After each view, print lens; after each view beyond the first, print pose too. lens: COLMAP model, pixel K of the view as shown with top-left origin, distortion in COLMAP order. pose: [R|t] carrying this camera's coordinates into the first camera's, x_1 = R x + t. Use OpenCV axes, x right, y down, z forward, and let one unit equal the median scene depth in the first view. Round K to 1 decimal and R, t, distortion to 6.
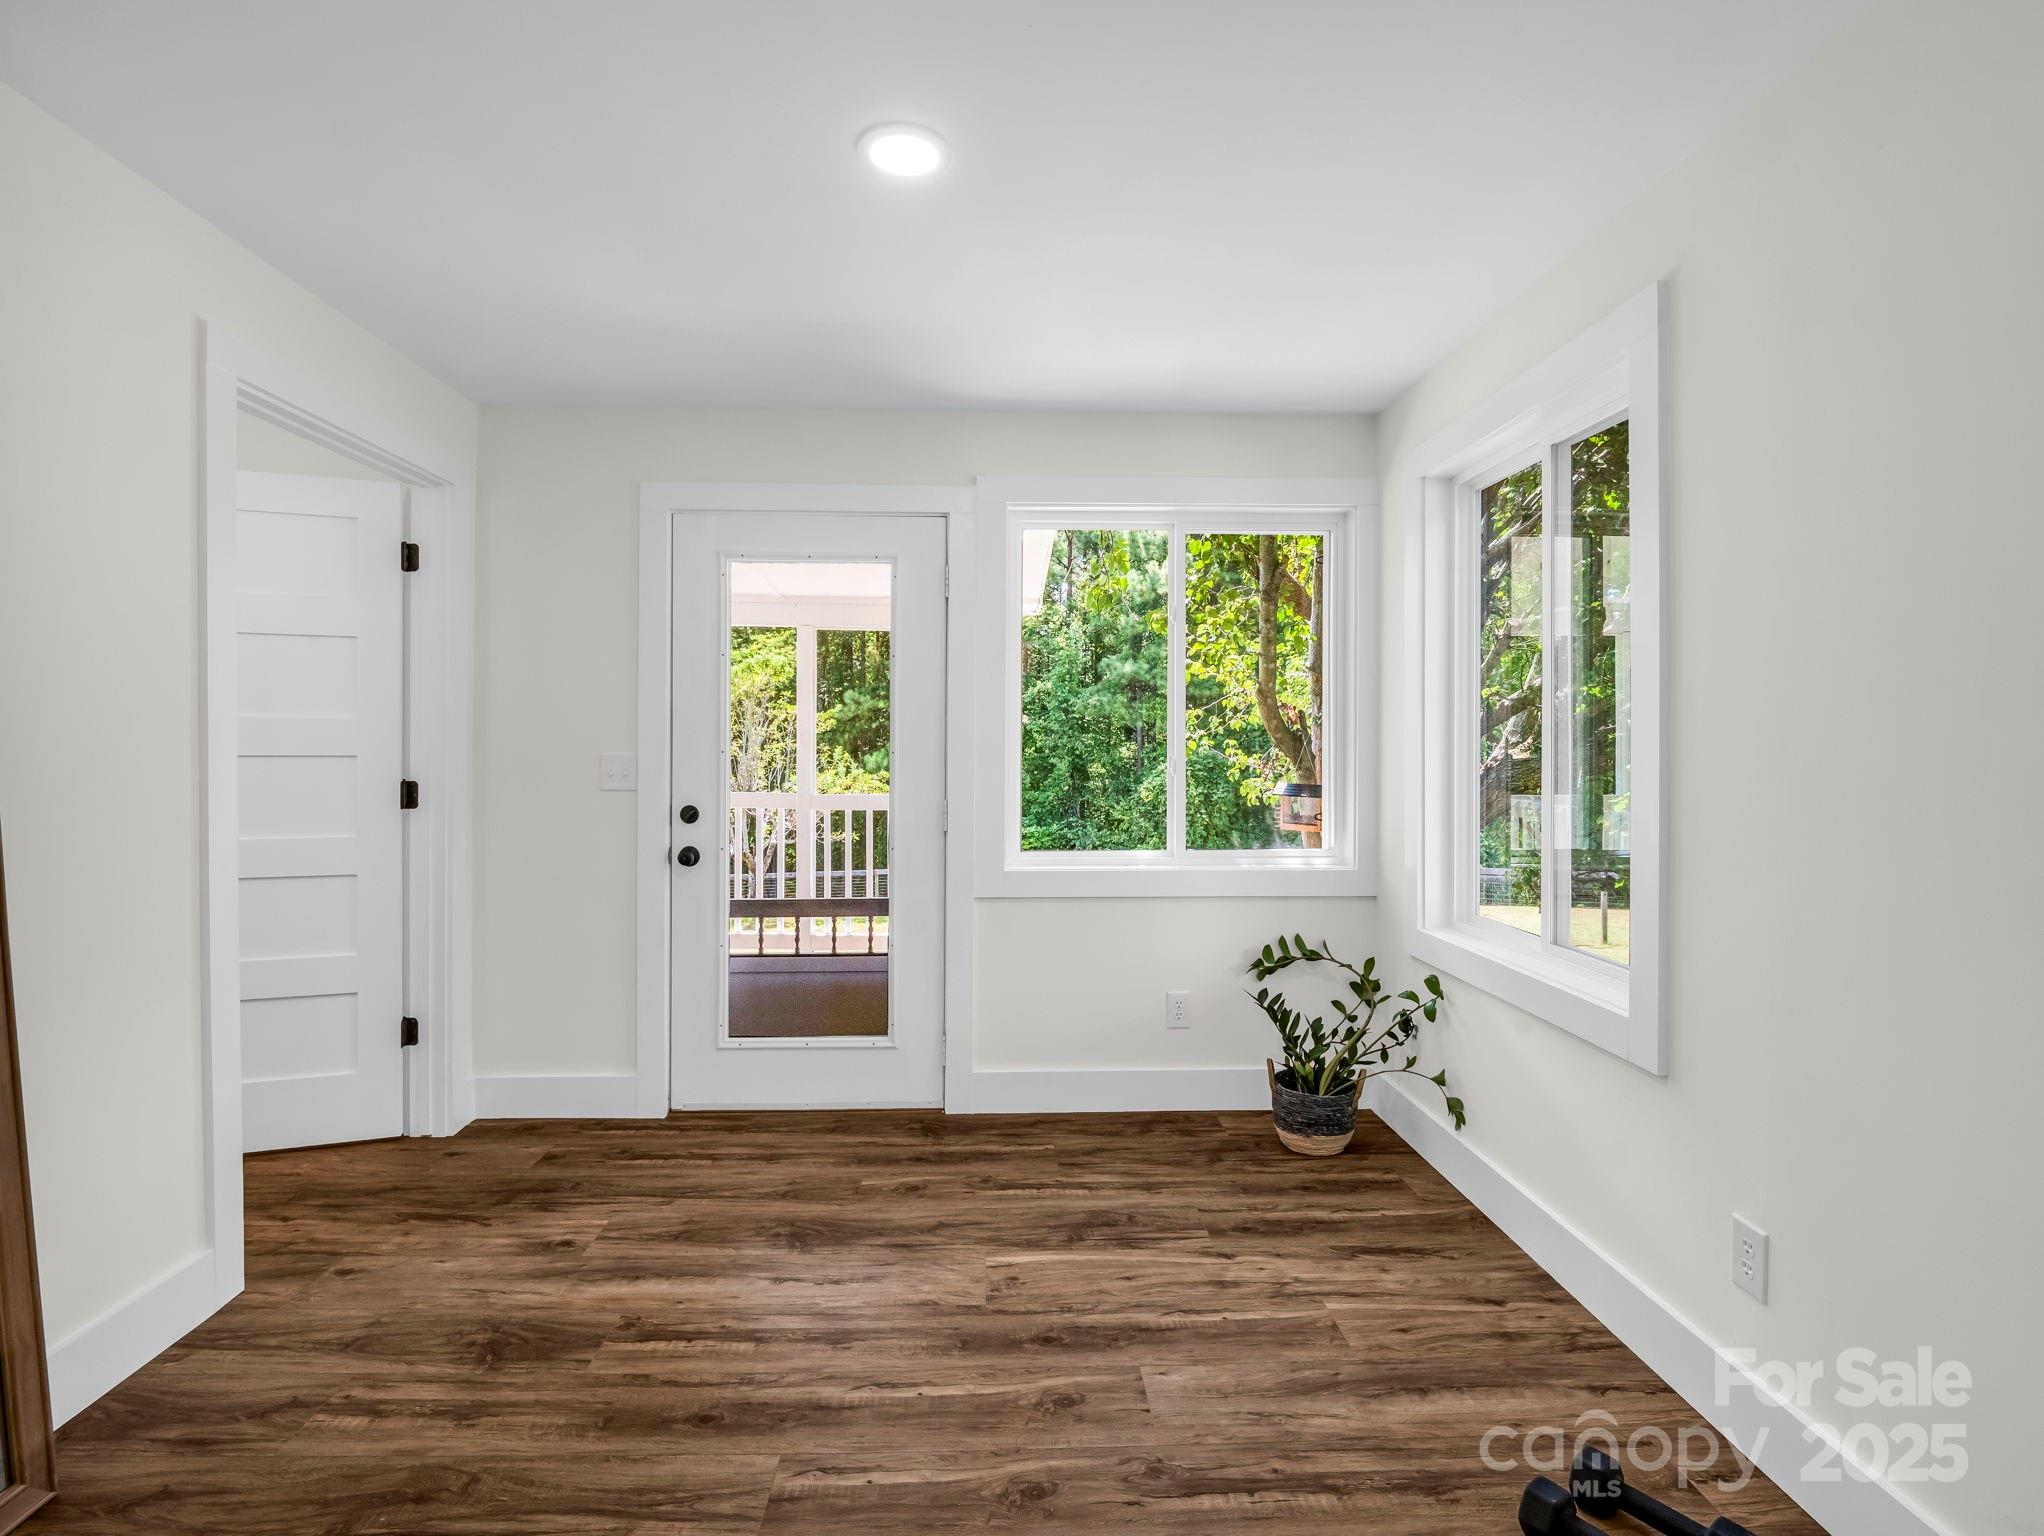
lens RADIAL K [[1033.4, 0, 999.3], [0, 1033.4, 747.2], [0, 0, 1]] dist [0.012921, -0.000869]
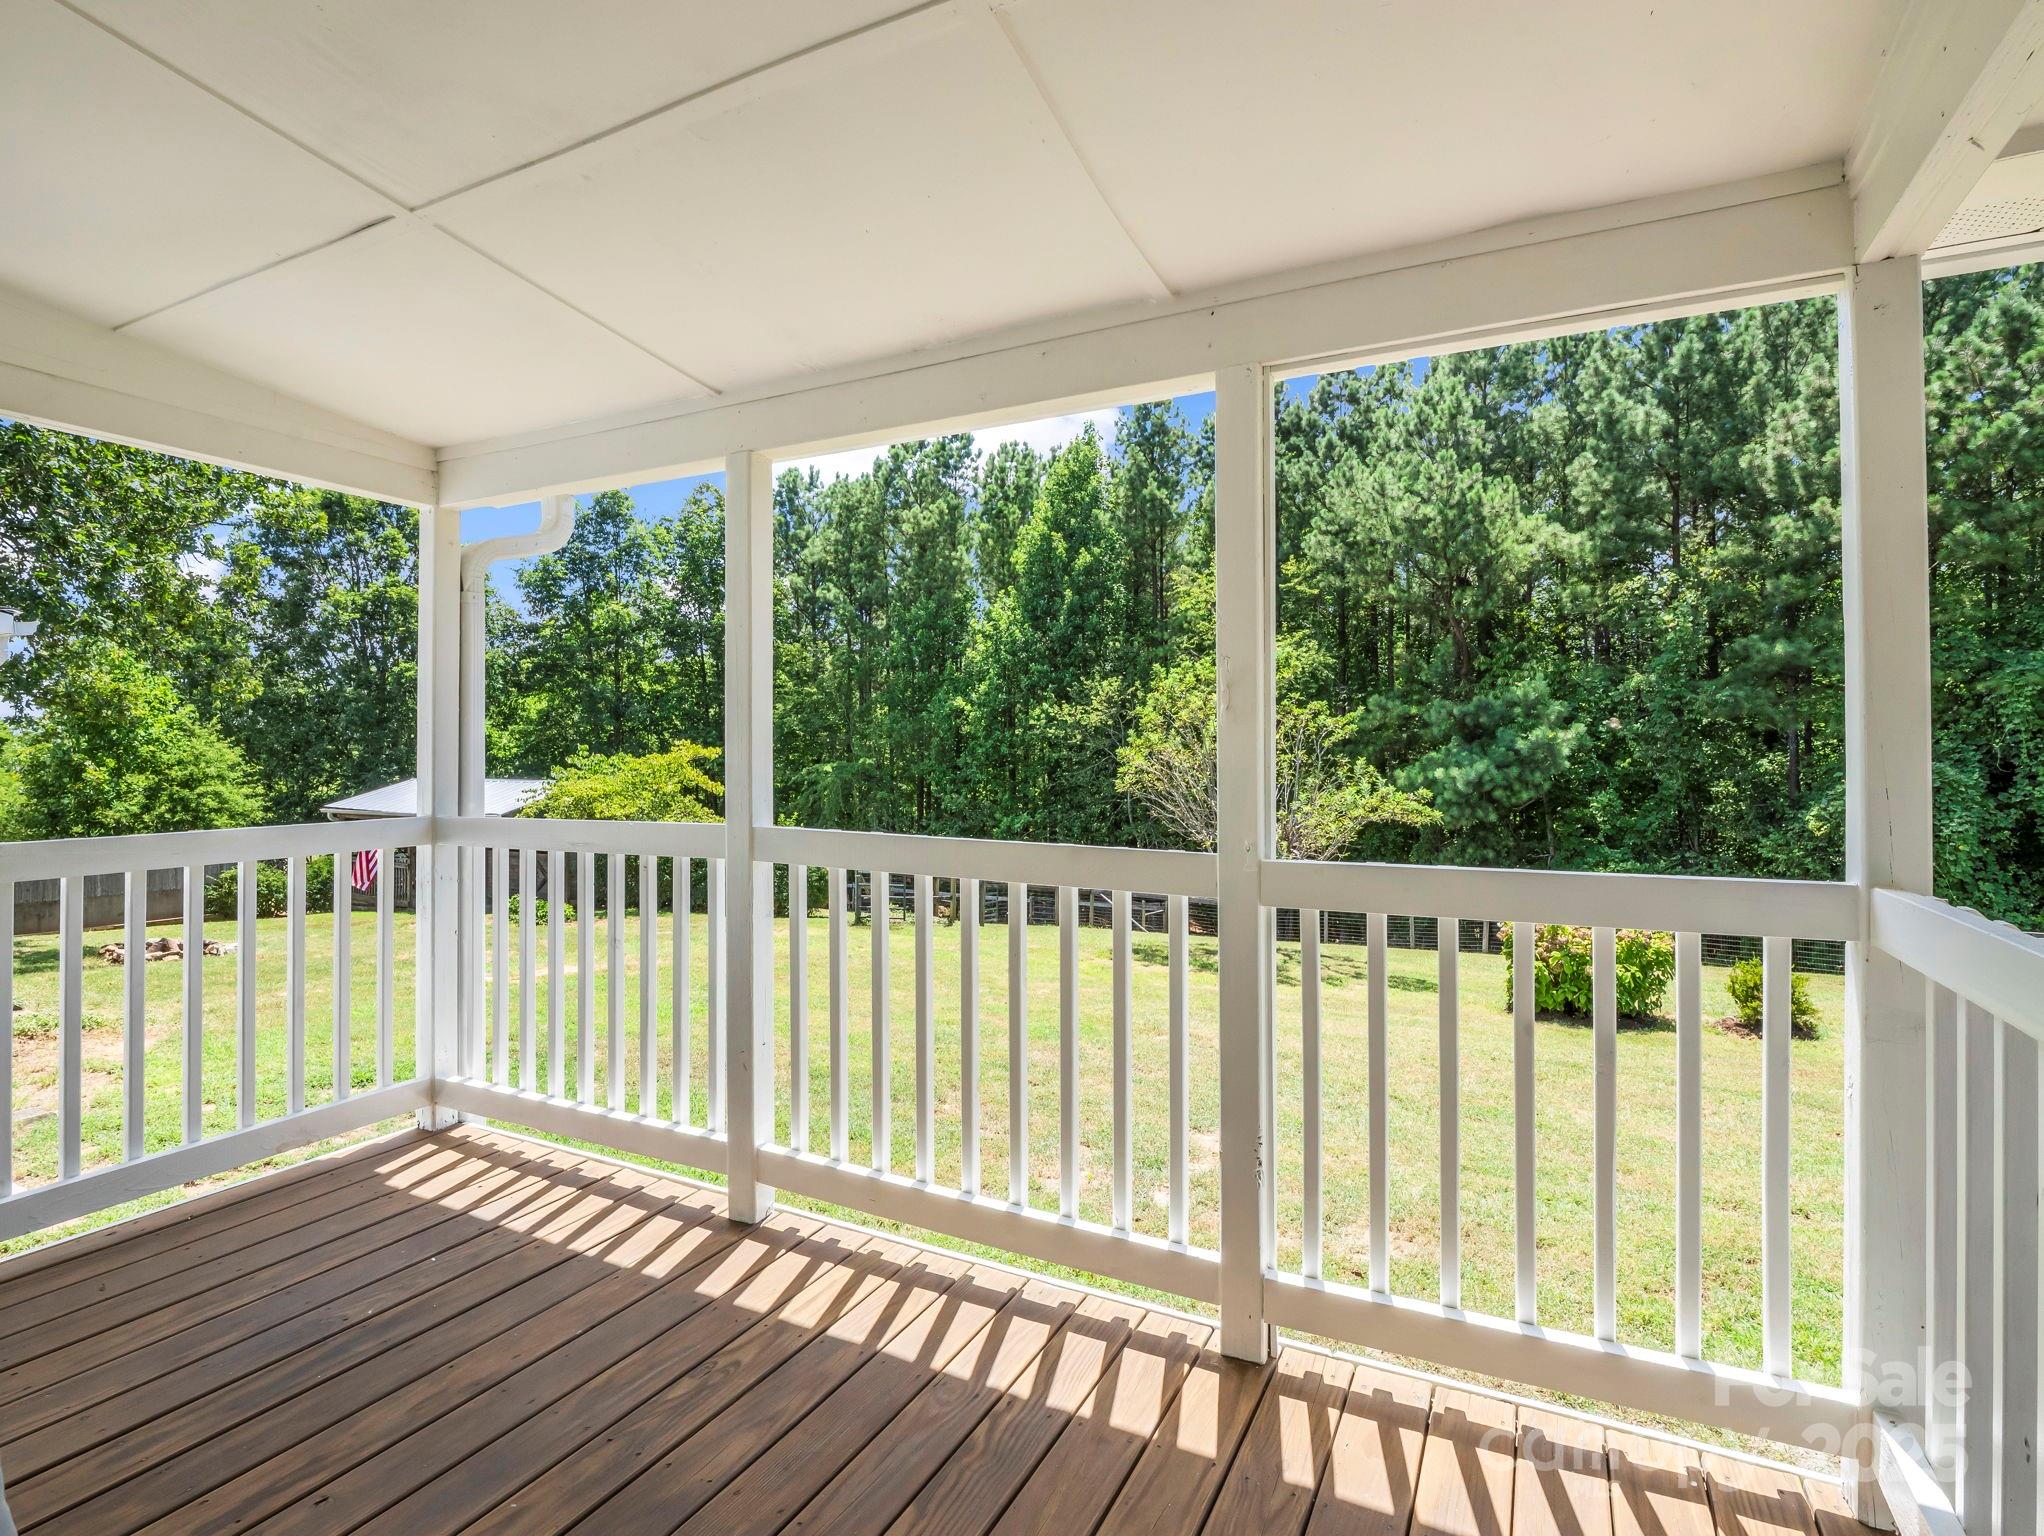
lens RADIAL K [[1033.4, 0, 999.3], [0, 1033.4, 747.2], [0, 0, 1]] dist [0.012921, -0.000869]
pose [[0.881423, -0.011301, -0.472192, -0.020782], [0.003840, 0.999852, -0.016761, 0.003216], [0.472312, 0.012960, 0.881336, 0.141439]]
